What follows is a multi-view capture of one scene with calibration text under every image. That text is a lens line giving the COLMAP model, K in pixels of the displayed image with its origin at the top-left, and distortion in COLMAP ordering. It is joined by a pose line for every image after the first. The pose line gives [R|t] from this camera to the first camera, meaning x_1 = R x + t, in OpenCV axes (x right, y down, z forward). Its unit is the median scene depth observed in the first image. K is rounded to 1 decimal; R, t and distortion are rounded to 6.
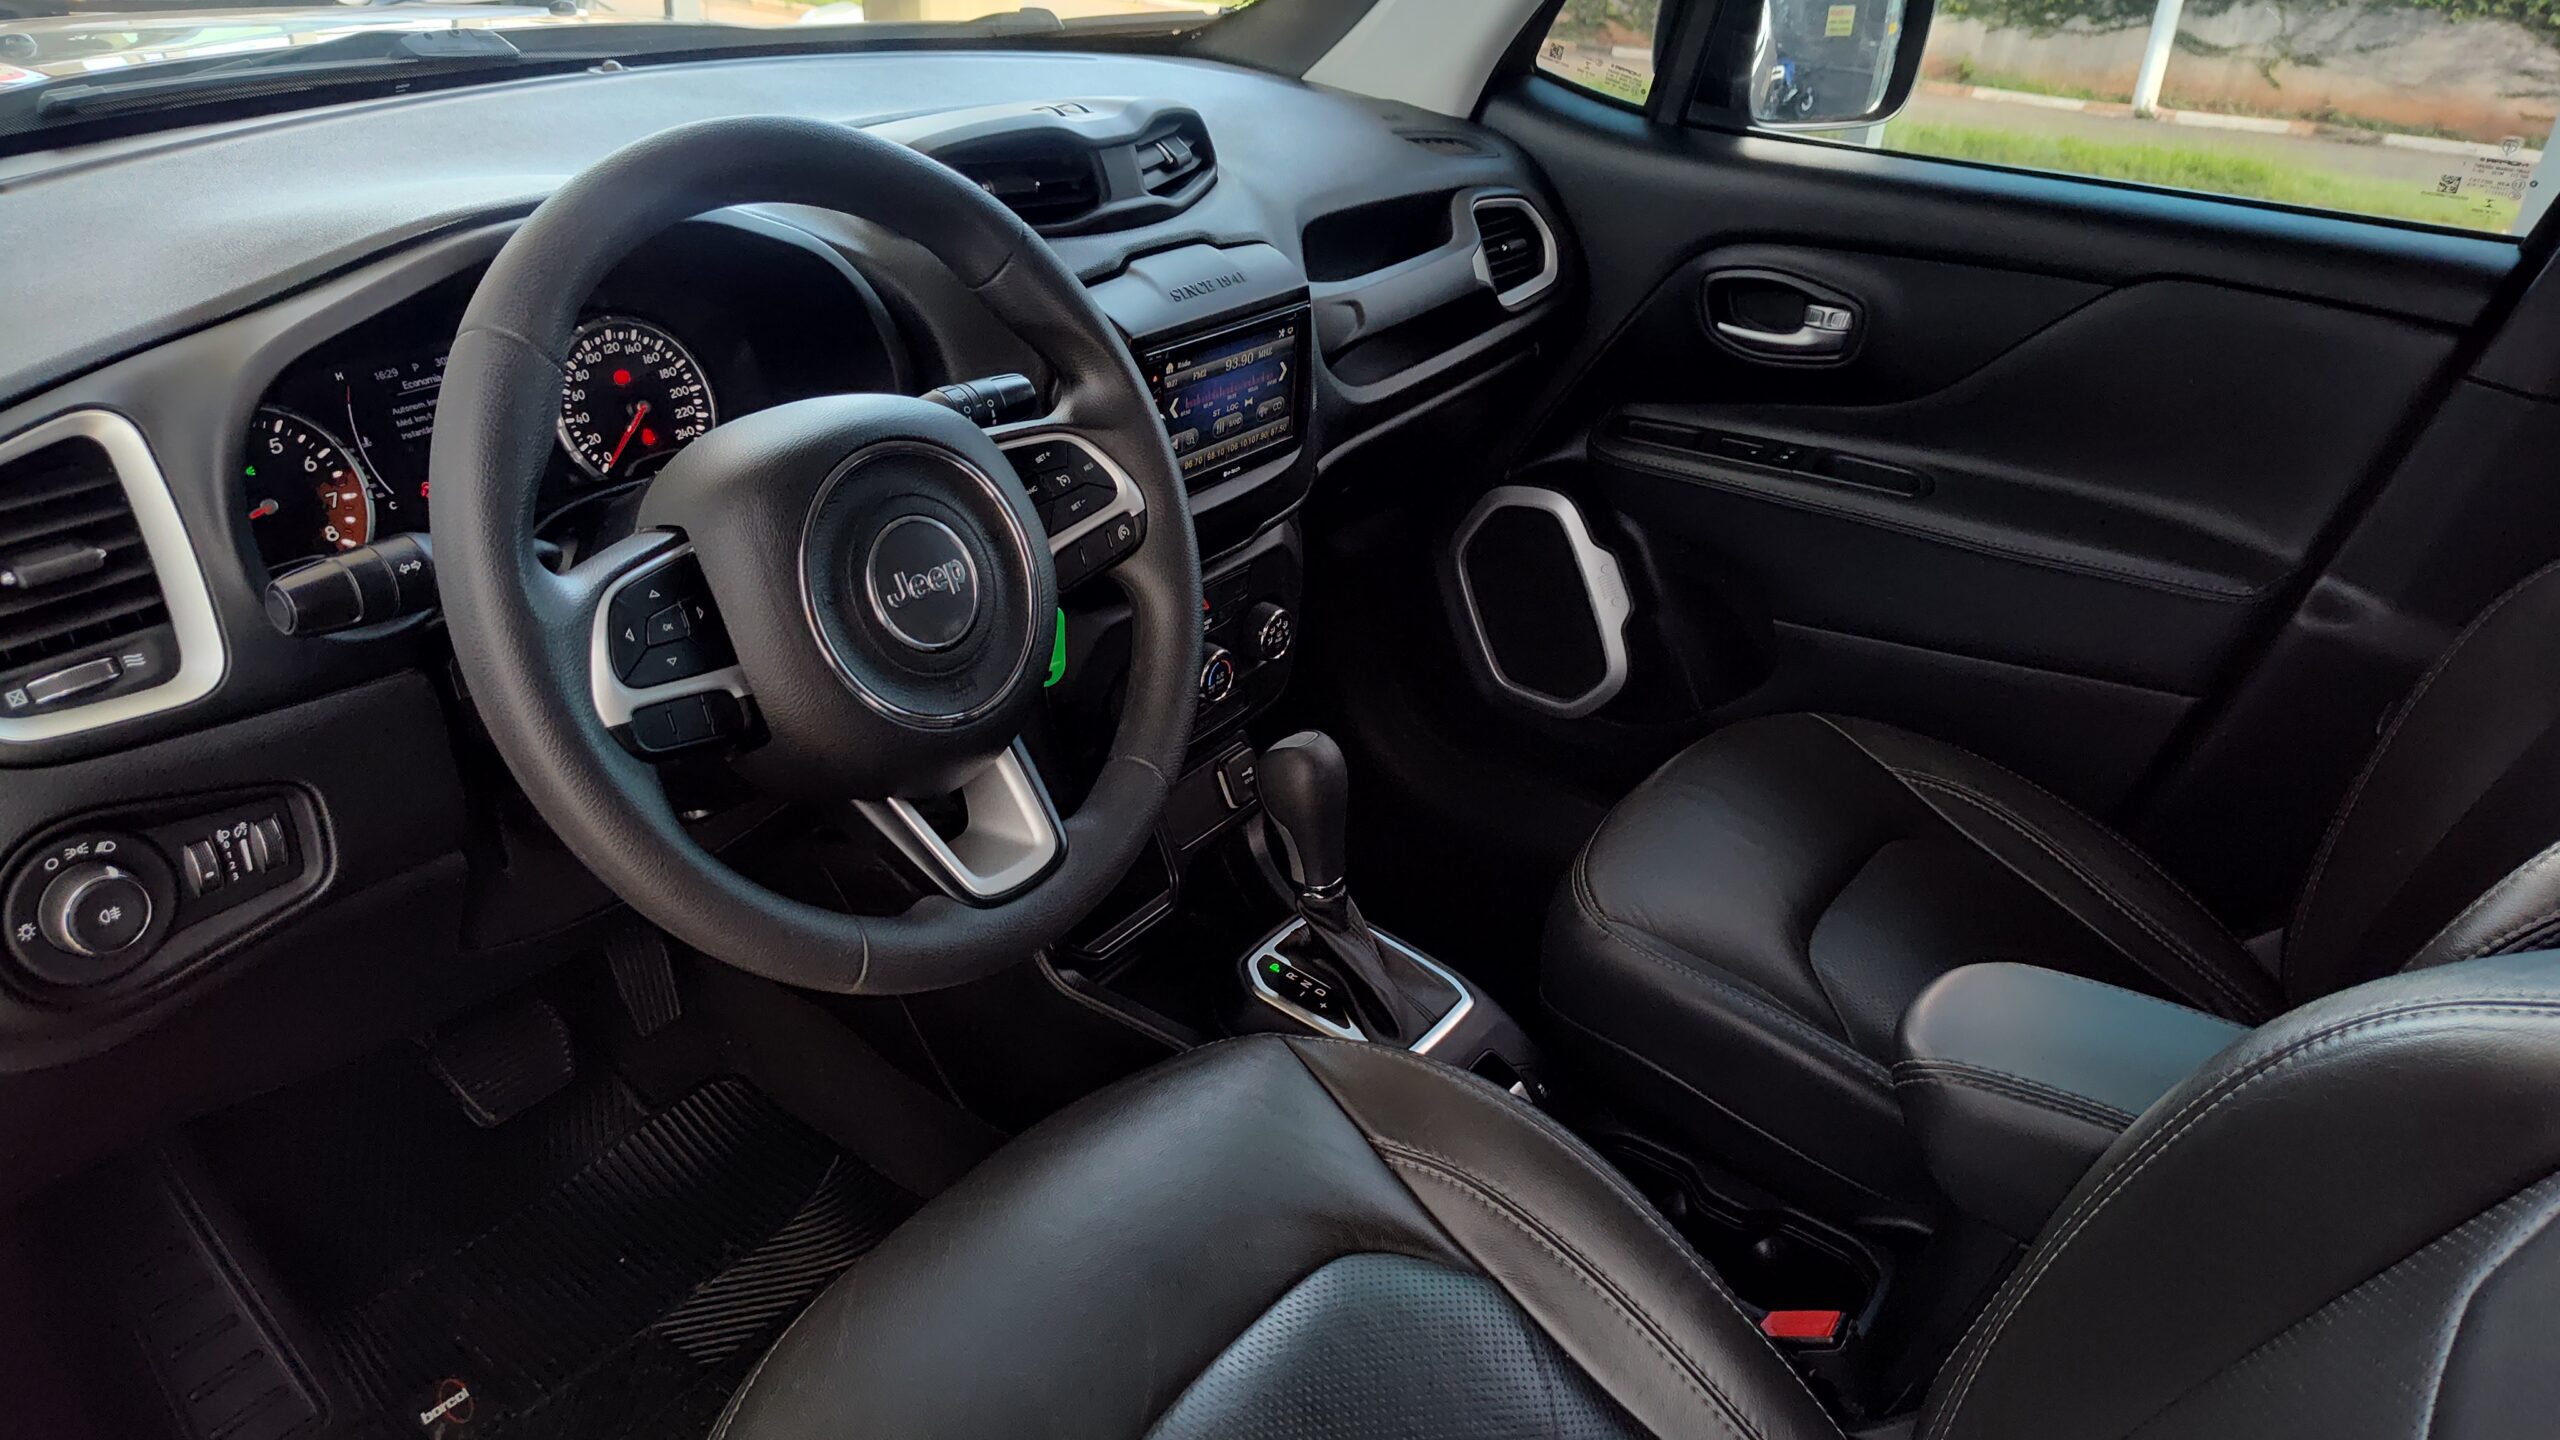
lens RADIAL K [[1773.2, 0, 1280.0], [0, 1773.2, 720.0], [0, 0, 1]] dist [0.111558, -0.208255]
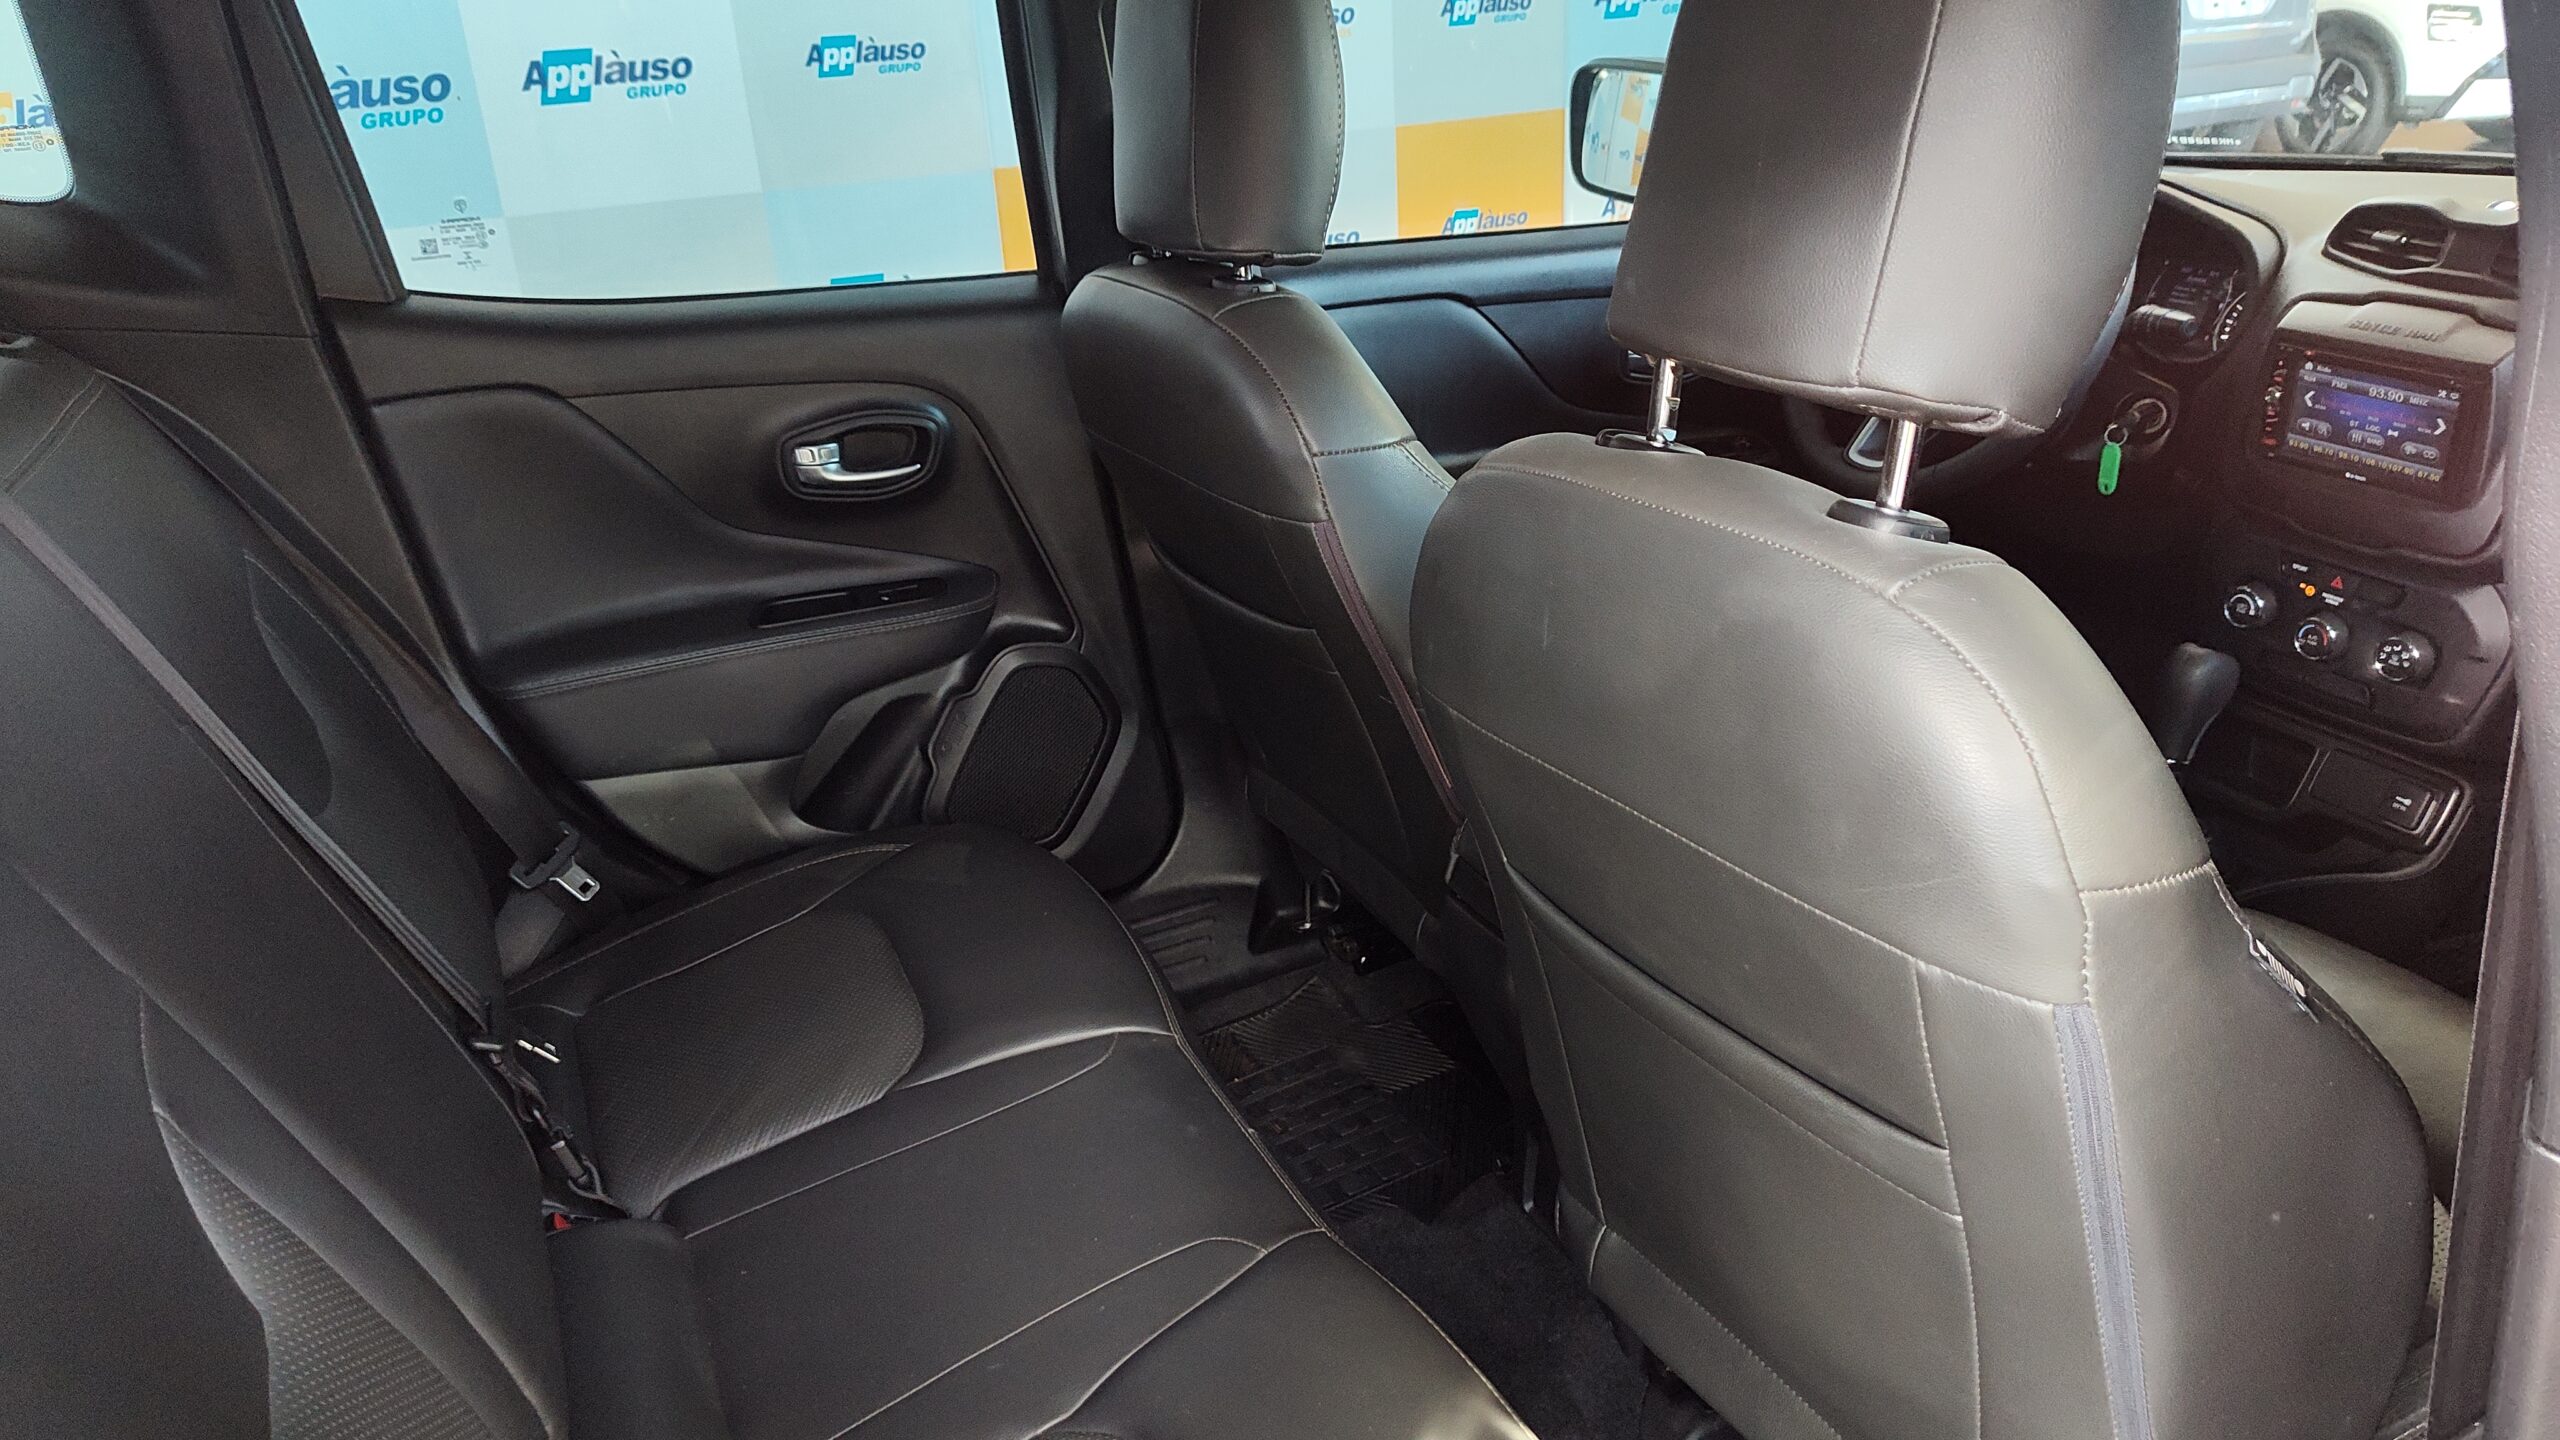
lens RADIAL K [[1786.7, 0, 1287.2], [0, 1786.7, 721.8], [0, 0, 1]] dist [-0.001671, -0.007615]
pose [[-0.489743, 0.309026, -0.815264, 1.571458], [-0.397299, 0.753249, 0.524184, -0.406278], [0.776083, 0.580619, -0.246122, 0.893605]]
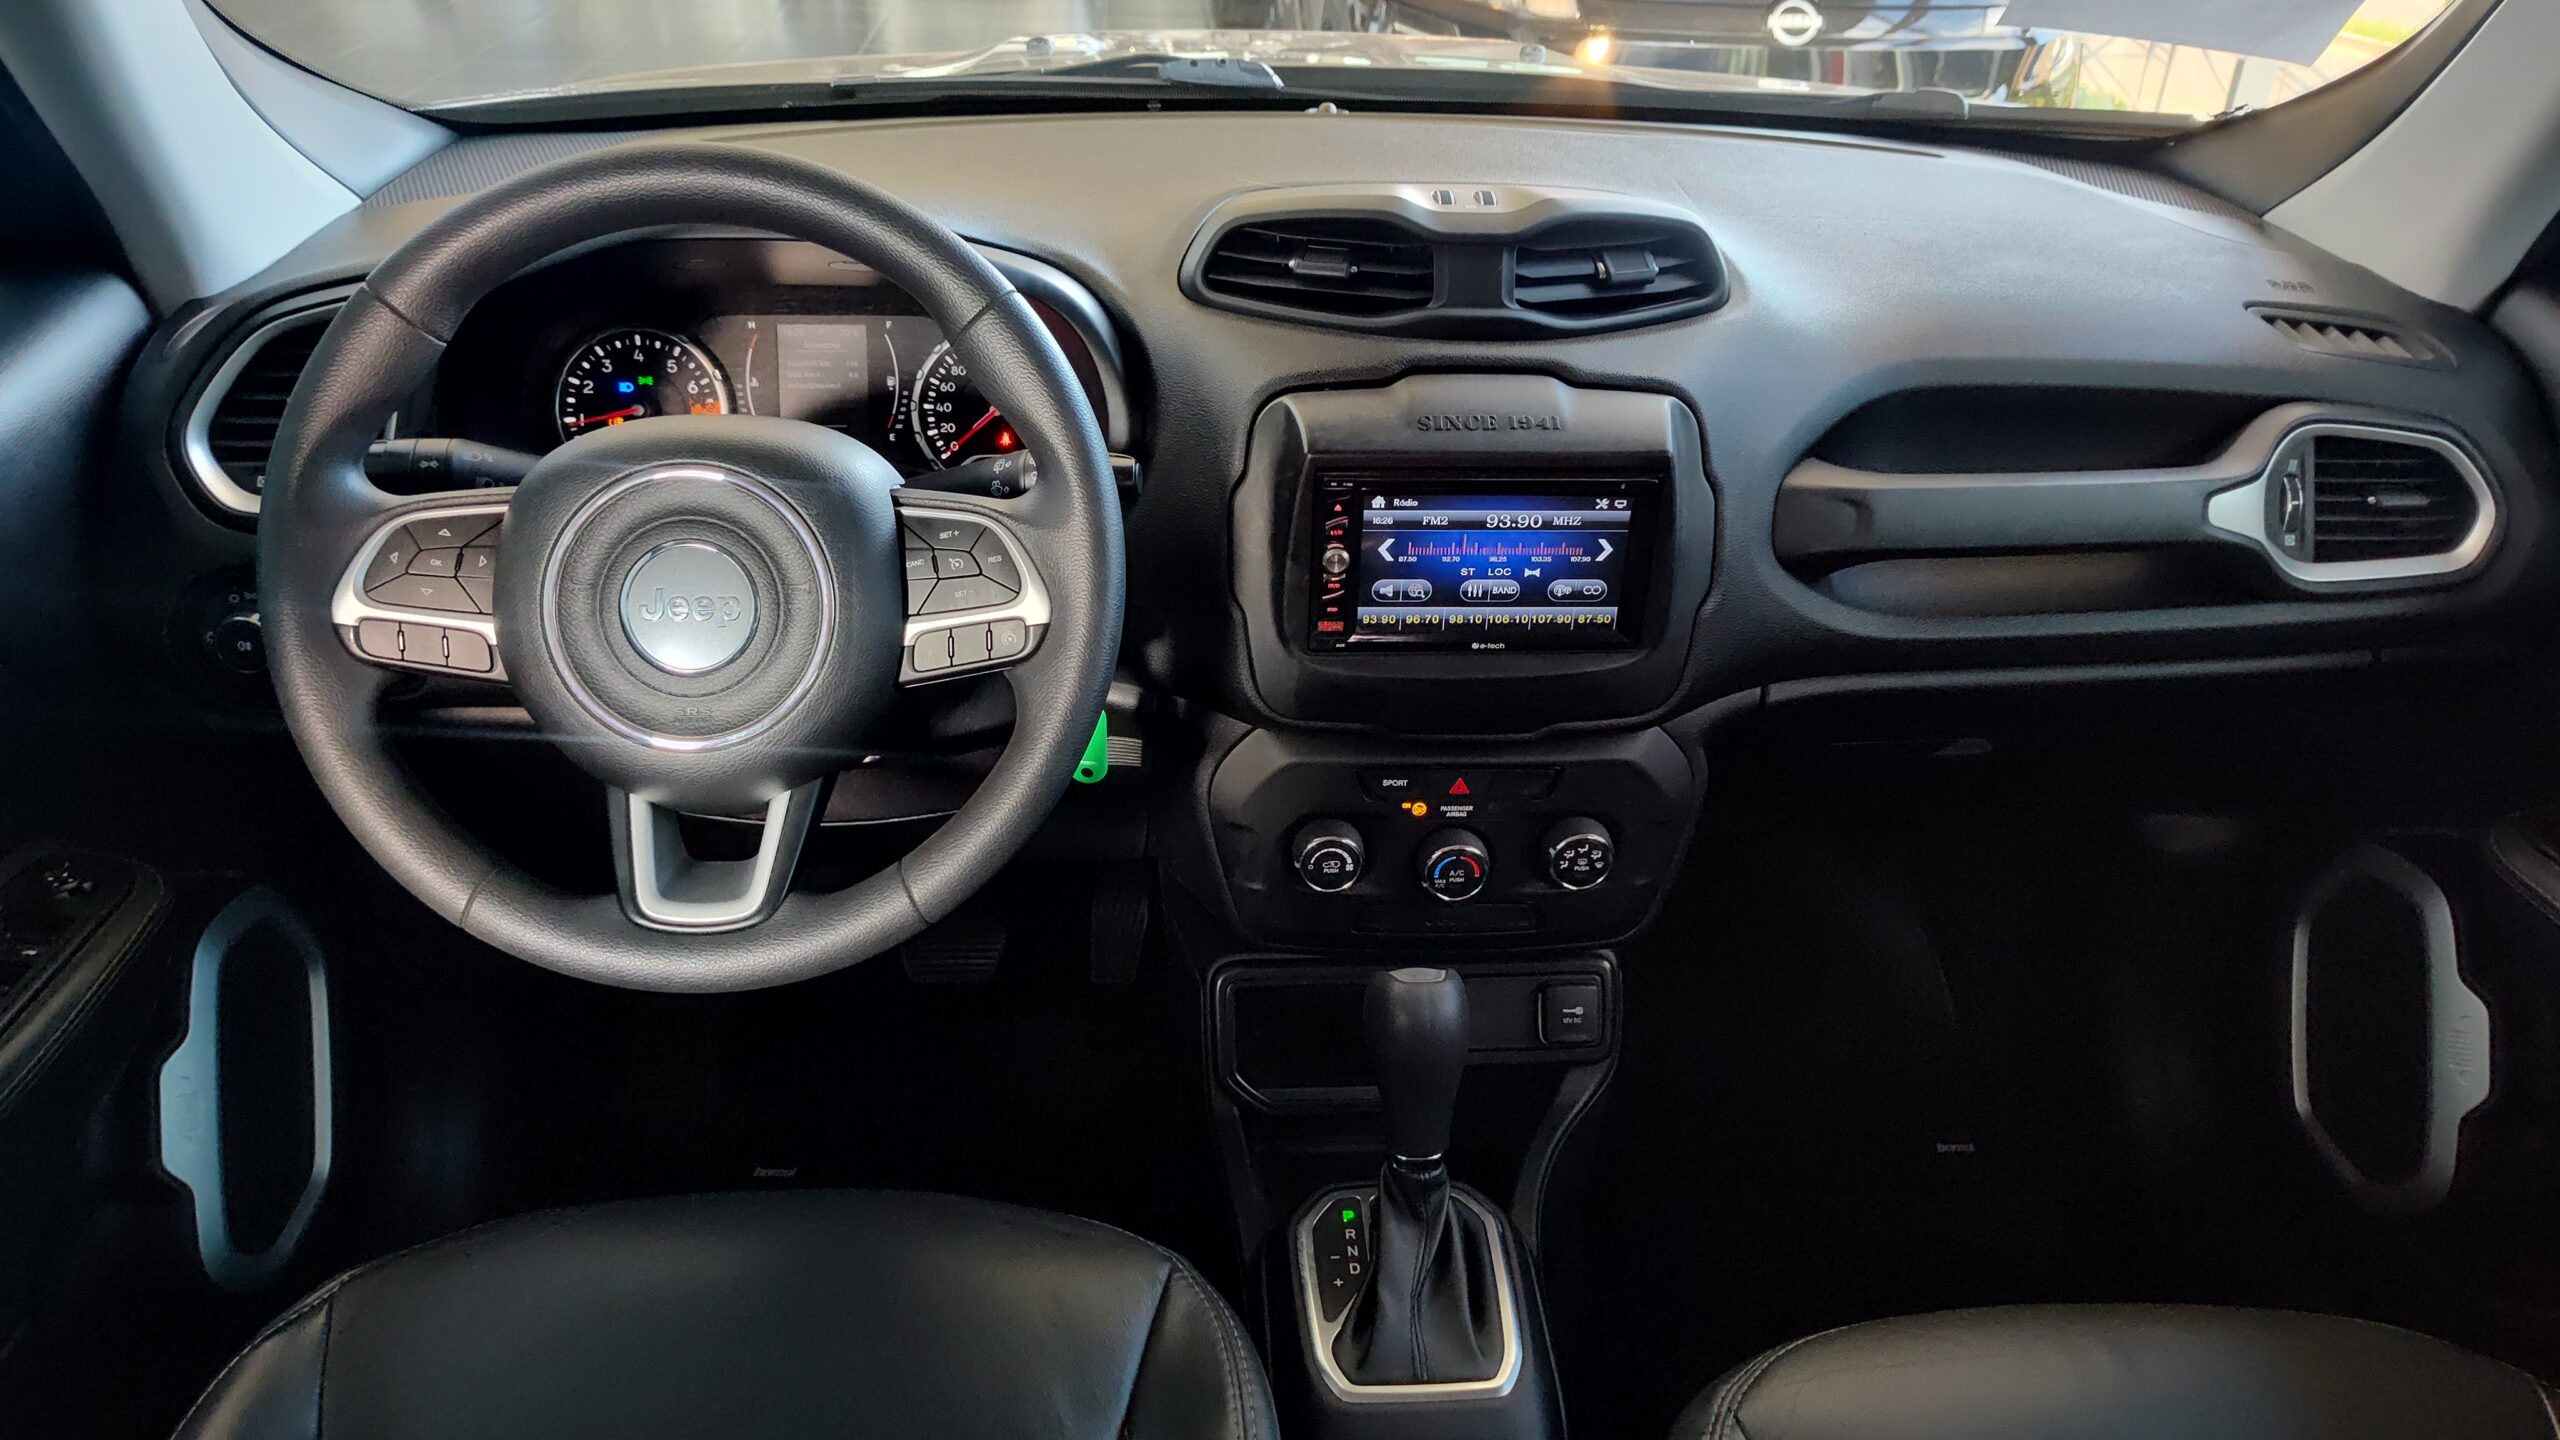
lens RADIAL K [[1754.0, 0, 1271.2], [0, 1754.0, 713.1], [0, 0, 1]] dist [0.025792, -0.047438]
pose [[0.627565, 0.339311, -0.700735, 0.532685], [-0.352670, 0.926293, 0.132687, -0.199360], [0.694108, 0.163858, 0.700974, 0.397831]]
